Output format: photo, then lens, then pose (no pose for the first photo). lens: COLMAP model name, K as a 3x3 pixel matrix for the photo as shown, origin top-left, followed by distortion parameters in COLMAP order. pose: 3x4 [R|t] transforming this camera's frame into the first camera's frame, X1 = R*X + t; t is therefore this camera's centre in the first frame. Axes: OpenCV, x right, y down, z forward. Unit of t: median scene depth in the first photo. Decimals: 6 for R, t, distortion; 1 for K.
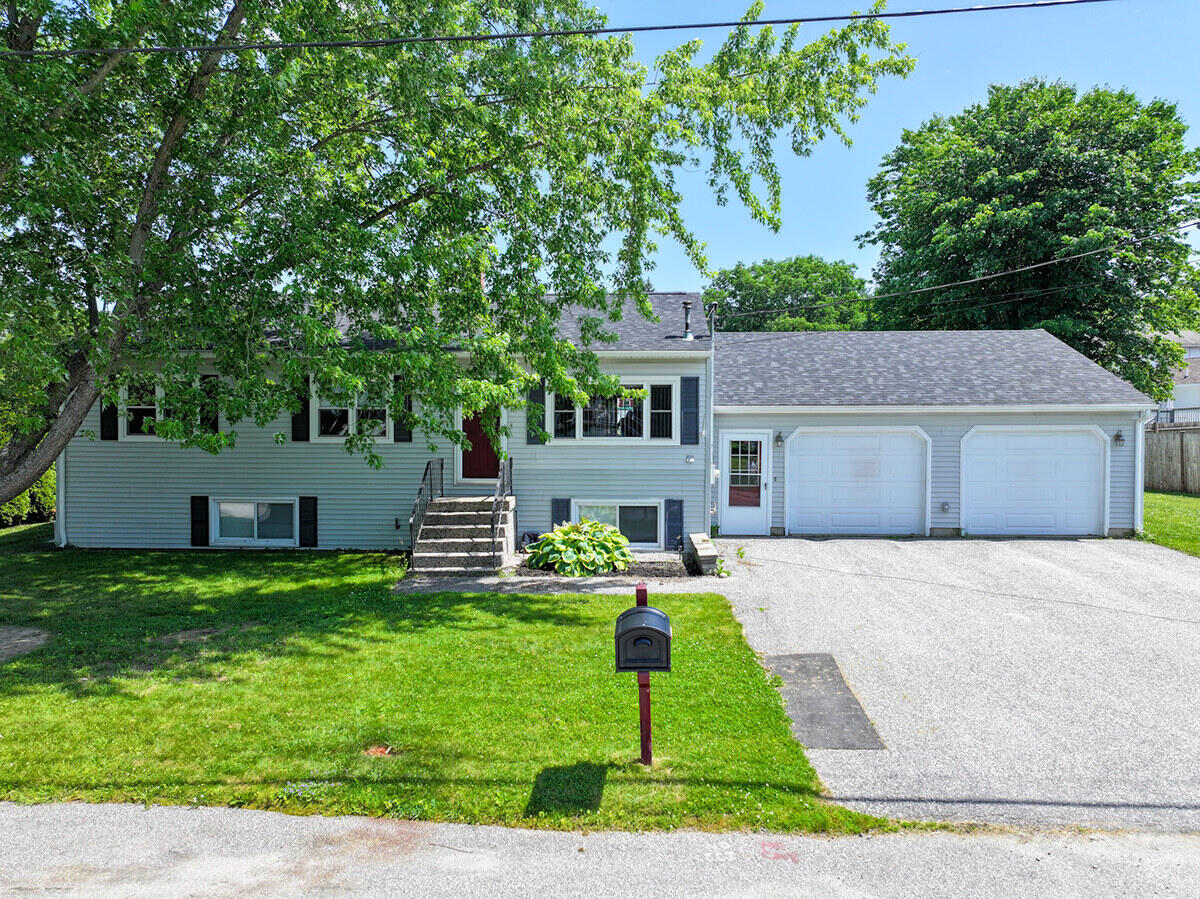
lens RADIAL K [[839.8, 0, 600.0], [0, 839.8, 449.5], [0, 0, 1]] dist [0.005061, 0.004019]
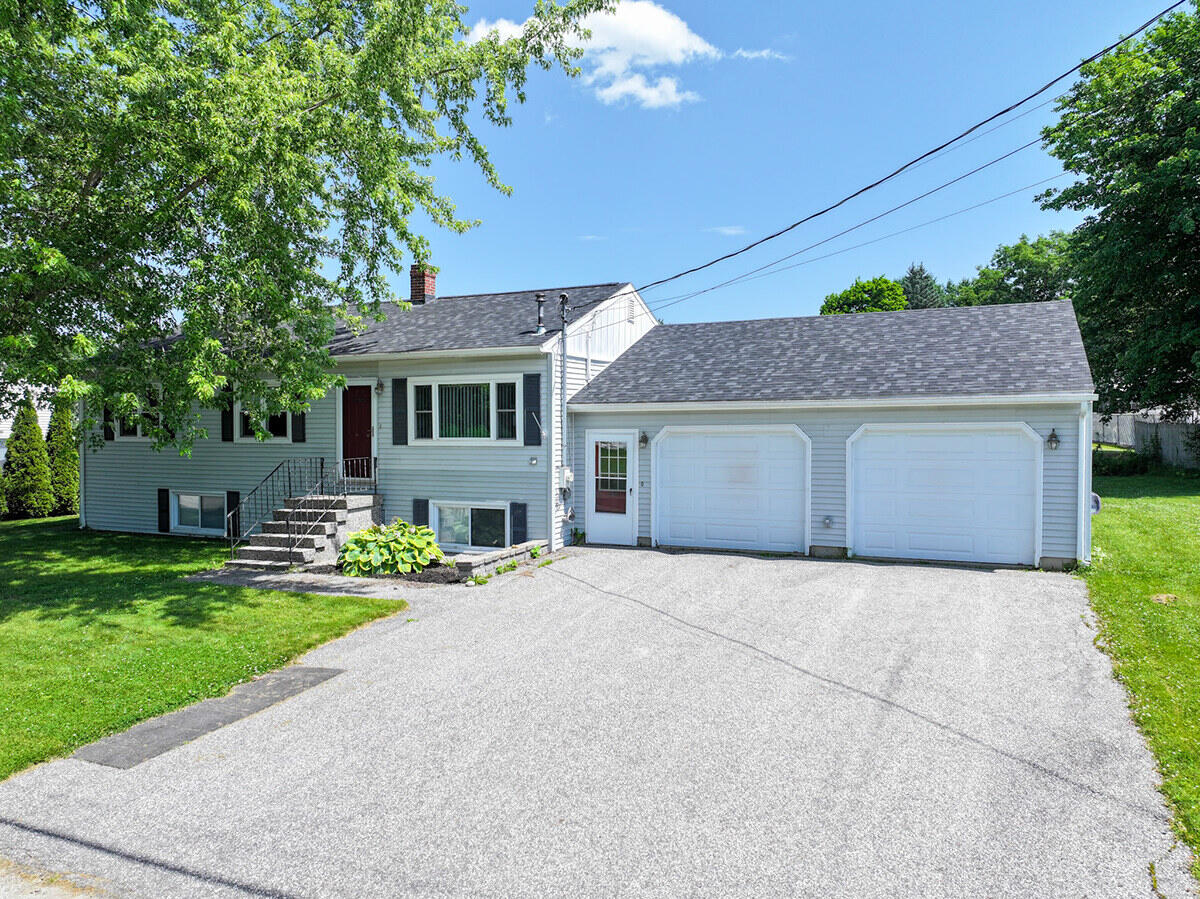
lens RADIAL K [[850.6, 0, 602.9], [0, 850.6, 446.9], [0, 0, 1]] dist [0.001720, 0.007777]
pose [[0.931129, 0.004175, -0.364666, 0.524589], [-0.005827, 0.999977, -0.003430, -0.001538], [0.364643, 0.005319, 0.931132, 0.136112]]
